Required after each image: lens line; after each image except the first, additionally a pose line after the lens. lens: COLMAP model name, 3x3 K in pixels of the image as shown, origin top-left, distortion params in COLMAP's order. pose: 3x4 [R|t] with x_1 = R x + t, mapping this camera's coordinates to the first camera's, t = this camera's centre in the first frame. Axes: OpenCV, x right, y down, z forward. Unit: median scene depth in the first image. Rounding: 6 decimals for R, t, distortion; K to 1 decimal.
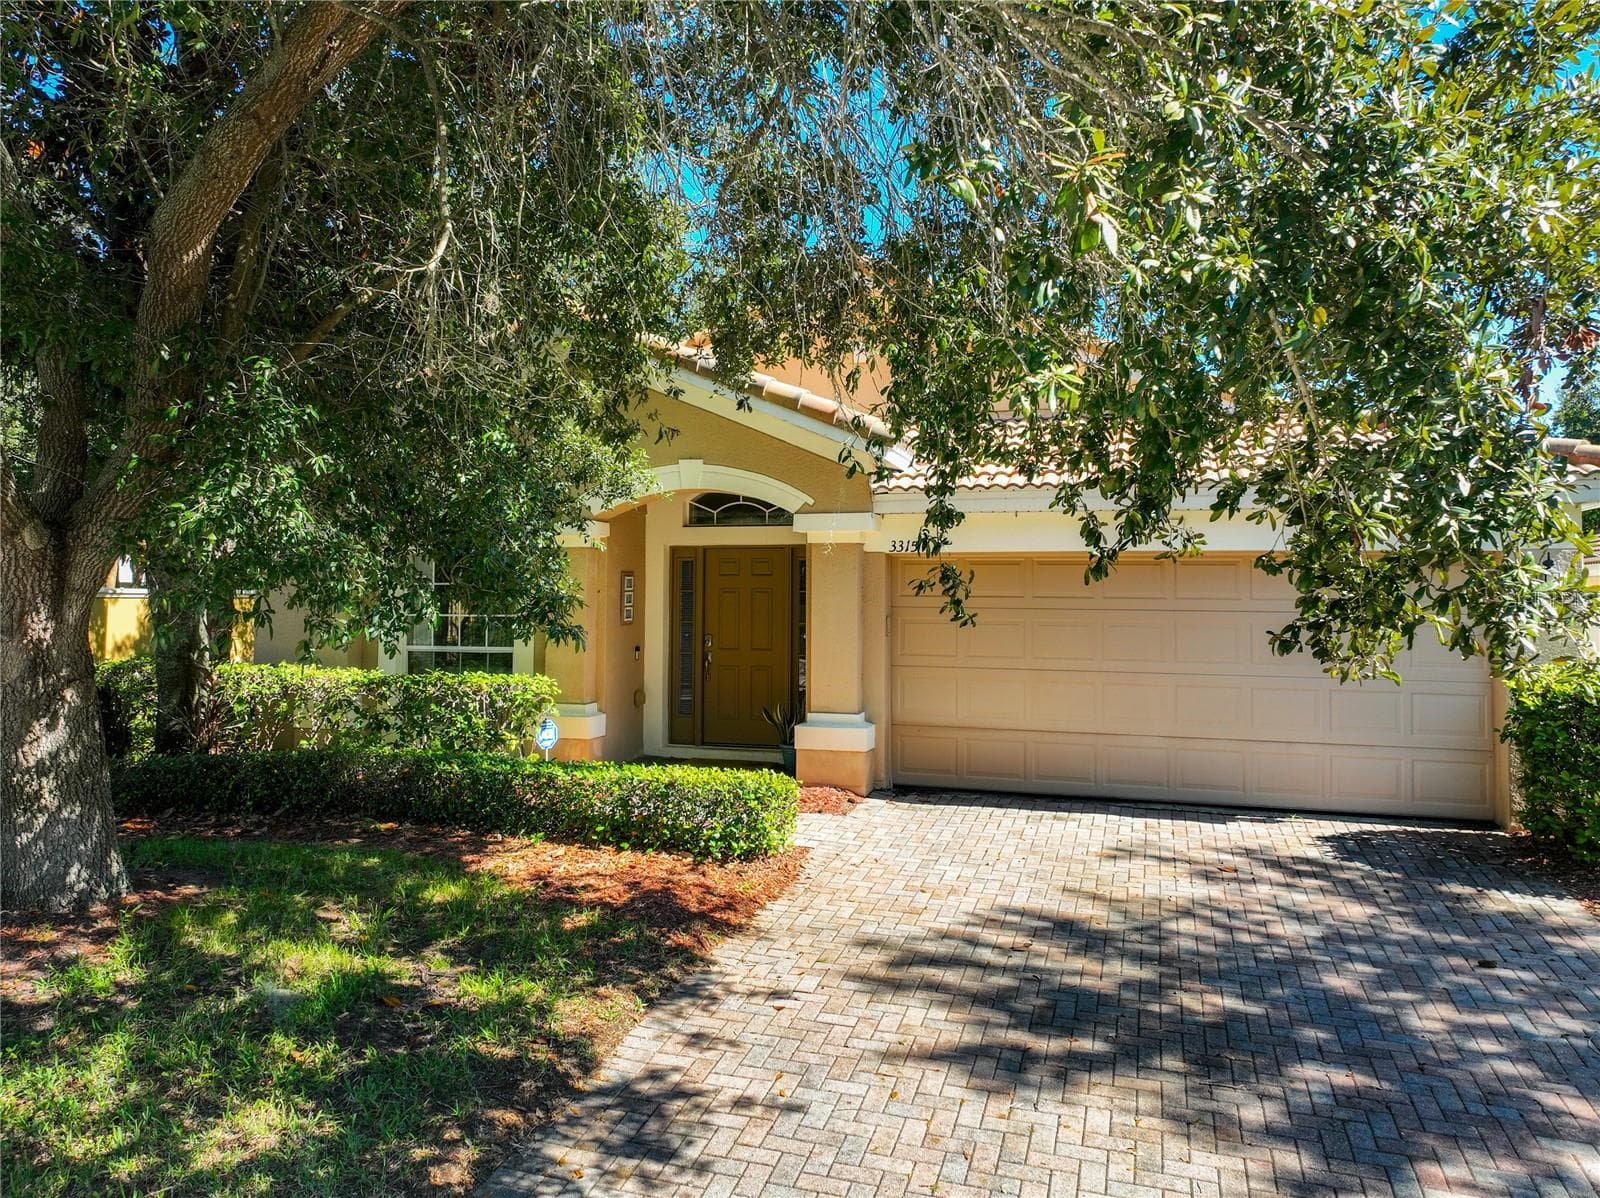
lens RADIAL K [[1144.3, 0, 803.6], [0, 1144.3, 542.5], [0, 0, 1]] dist [0.003246, 0.004606]
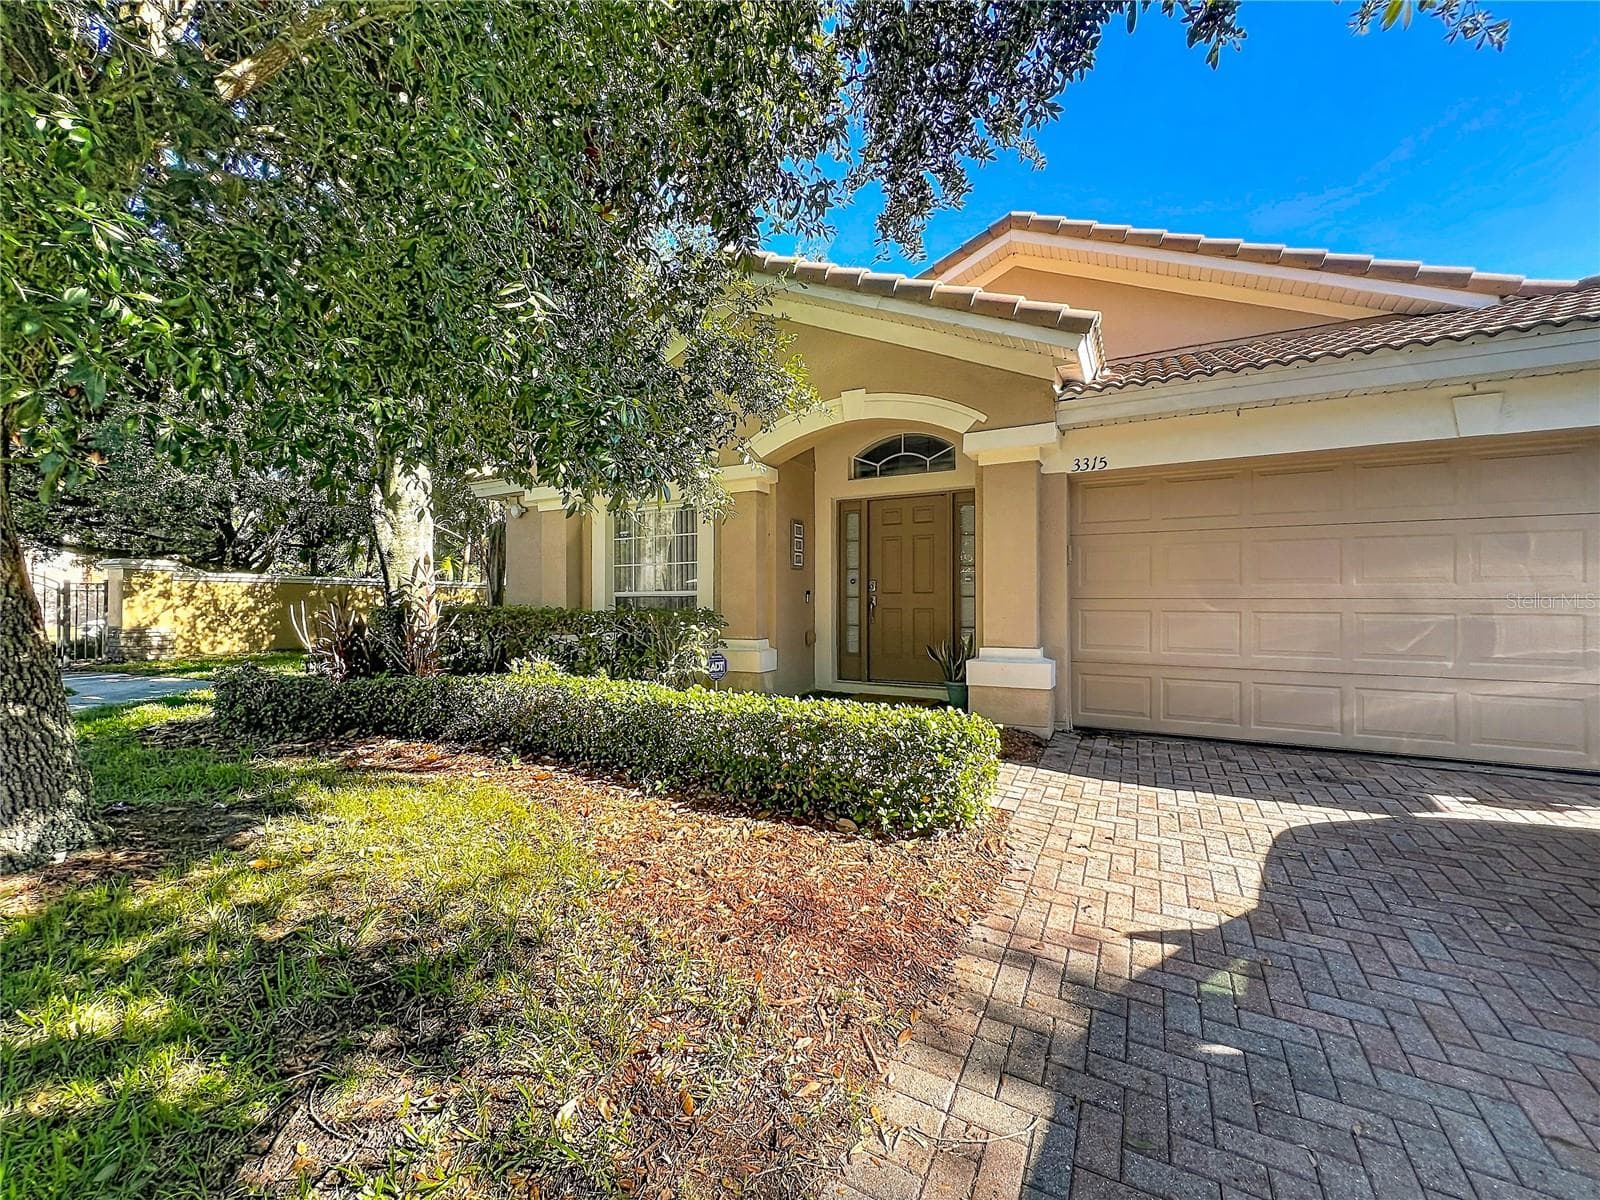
lens RADIAL K [[633.9, 0, 800.4], [0, 633.9, 606.2], [0, 0, 1]] dist [0.000996, 0.000144]
pose [[0.980807, -0.005940, -0.194893, -0.051794], [0.015360, 0.998783, 0.046857, 0.116965], [0.194378, -0.048951, 0.979705, 0.612012]]
